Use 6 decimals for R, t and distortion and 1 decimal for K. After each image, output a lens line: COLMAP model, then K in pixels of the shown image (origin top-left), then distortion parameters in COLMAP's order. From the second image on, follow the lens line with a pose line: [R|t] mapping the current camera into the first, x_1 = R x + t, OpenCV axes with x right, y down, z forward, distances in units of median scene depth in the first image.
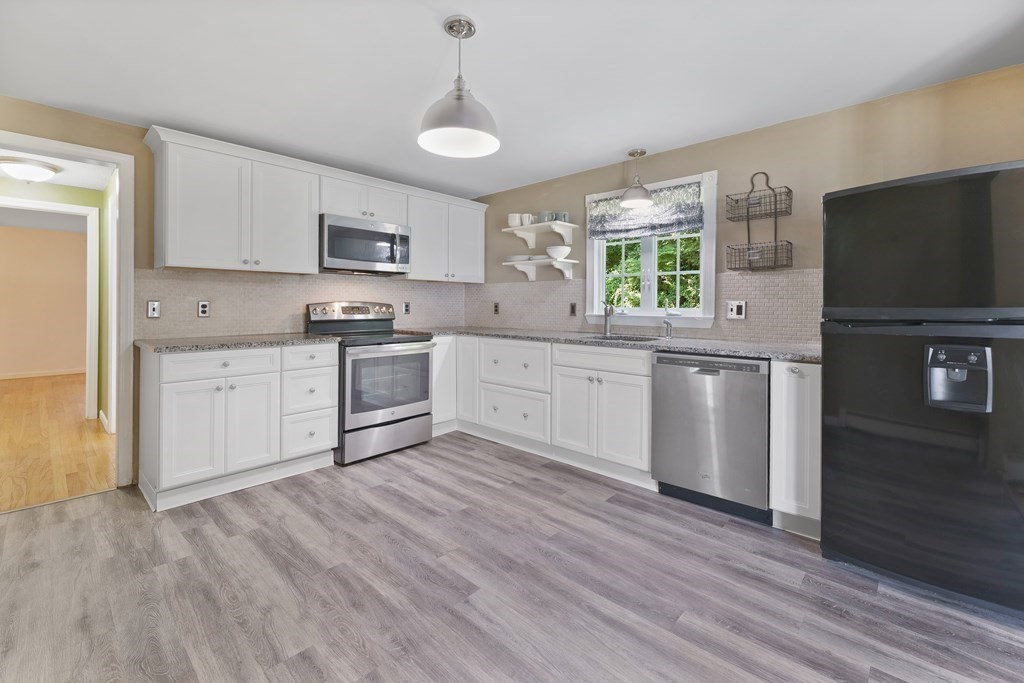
lens RADIAL K [[414.0, 0, 538.5], [0, 414.0, 304.4], [0, 0, 1]] dist [-0.001643, -0.000182]
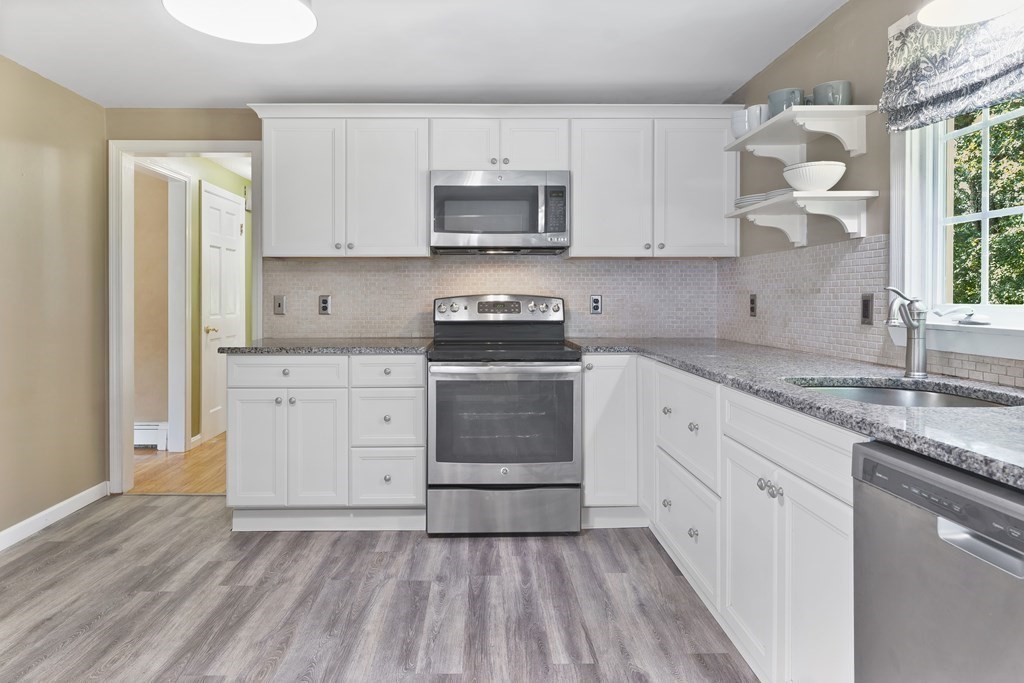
lens RADIAL K [[629.1, 0, 501.3], [0, 629.1, 291.5], [0, 0, 1]] dist [0.003026, 0.001055]
pose [[0.683588, -0.012979, -0.729753, 0.369037], [0.006401, 0.999910, -0.011787, 0.000294], [0.729840, 0.003386, 0.683609, 0.369884]]
